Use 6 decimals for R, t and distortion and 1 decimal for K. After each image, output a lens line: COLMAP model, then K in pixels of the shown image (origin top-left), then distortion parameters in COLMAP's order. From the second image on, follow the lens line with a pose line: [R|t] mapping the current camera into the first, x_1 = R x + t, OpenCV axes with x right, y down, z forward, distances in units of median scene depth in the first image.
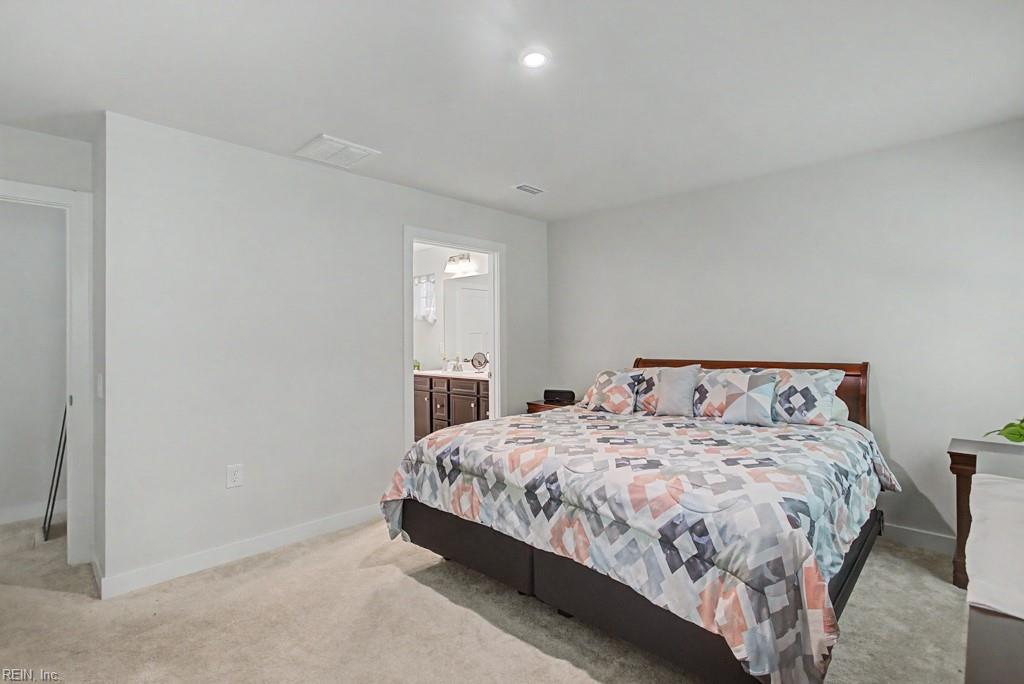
lens RADIAL K [[486.7, 0, 513.8], [0, 486.7, 334.4], [0, 0, 1]] dist [0.004661, 0.000208]
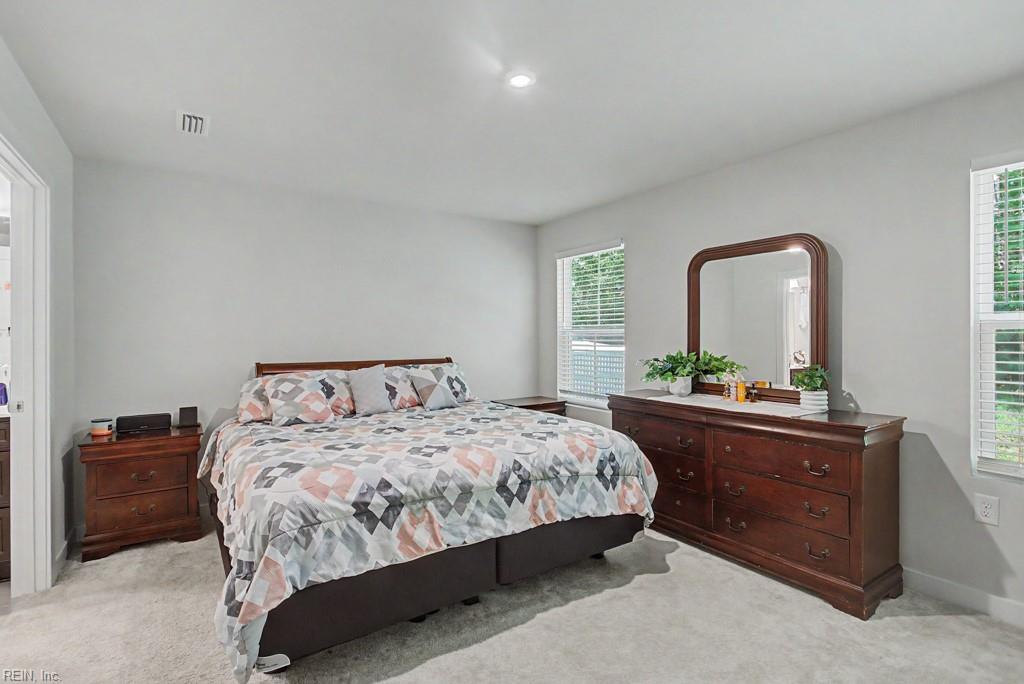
lens RADIAL K [[486.7, 0, 510.6], [0, 486.7, 345.0], [0, 0, 1]] dist [0.004661, 0.000208]
pose [[0.211687, -0.001093, 0.977337, -0.999664], [-0.011327, 0.999929, 0.003572, 0.019737], [-0.977272, -0.011826, 0.211660, 0.786037]]
